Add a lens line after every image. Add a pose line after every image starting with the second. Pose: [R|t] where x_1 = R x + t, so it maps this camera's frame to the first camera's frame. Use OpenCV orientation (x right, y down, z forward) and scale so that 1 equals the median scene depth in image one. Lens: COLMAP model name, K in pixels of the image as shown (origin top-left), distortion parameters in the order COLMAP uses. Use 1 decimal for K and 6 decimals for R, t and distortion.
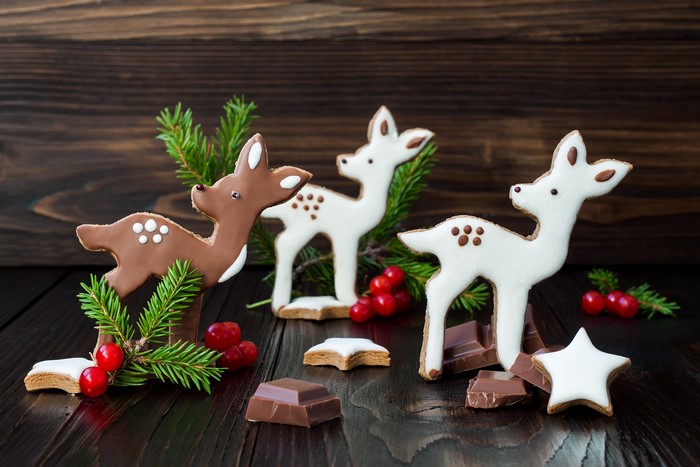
lens RADIAL K [[1574.2, 0, 350.1], [0, 1574.2, 233.0], [0, 0, 1]] dist [-0.030188, 0.000000]
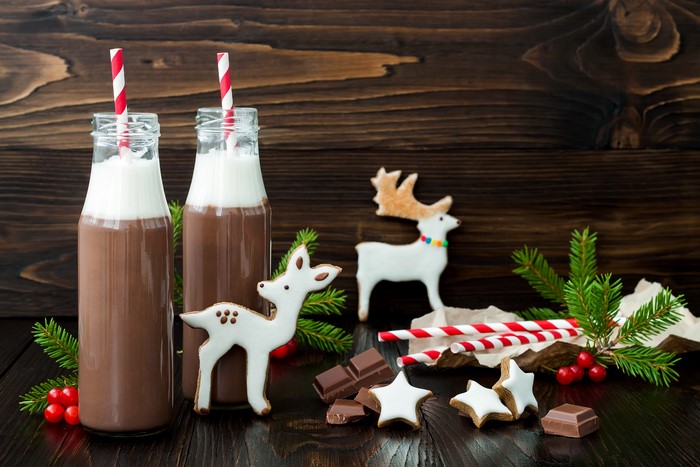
lens RADIAL K [[1574.2, 0, 350.1], [0, 1574.2, 235.2], [0, 0, 1]] dist [-0.030188, 0.000000]
pose [[0.998978, -0.002253, 0.045148, 0.021751], [0.002388, 0.999993, -0.002954, -0.052720], [-0.045141, 0.003059, 0.998976, -0.414324]]
